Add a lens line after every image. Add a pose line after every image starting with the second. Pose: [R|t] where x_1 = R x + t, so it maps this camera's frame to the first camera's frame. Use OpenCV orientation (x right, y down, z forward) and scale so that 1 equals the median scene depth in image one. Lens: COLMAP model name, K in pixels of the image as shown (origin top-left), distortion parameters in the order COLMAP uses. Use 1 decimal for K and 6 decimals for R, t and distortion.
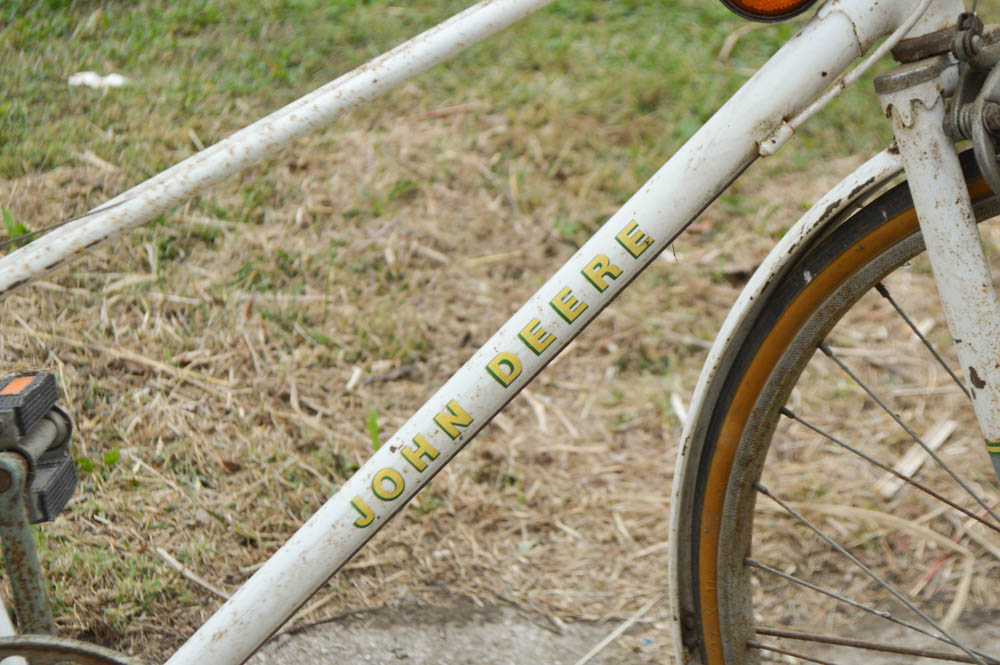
lens RADIAL K [[2222.7, 0, 493.7], [0, 2222.7, 336.9], [0, 0, 1]] dist [-0.060299, 0.000000]
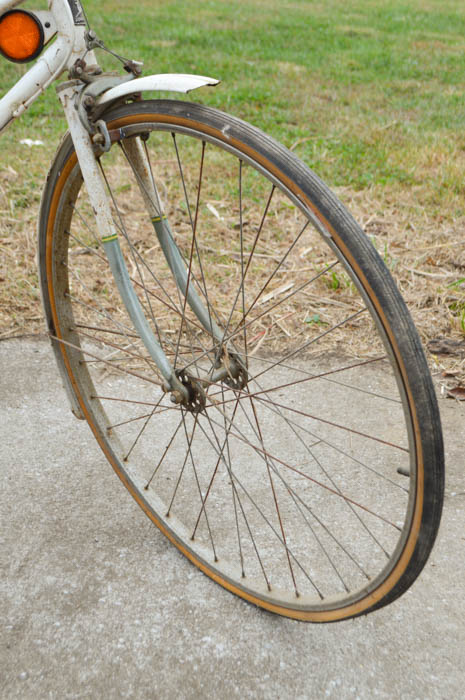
lens RADIAL K [[894.6, 0, 236.7], [0, 894.6, 353.5], [0, 0, 1]] dist [-0.027857, 0.000000]
pose [[0.994848, 0.073962, -0.069330, 0.207637], [-0.068508, 0.994597, 0.077994, 0.040234], [0.074724, -0.072843, 0.994540, -0.004616]]
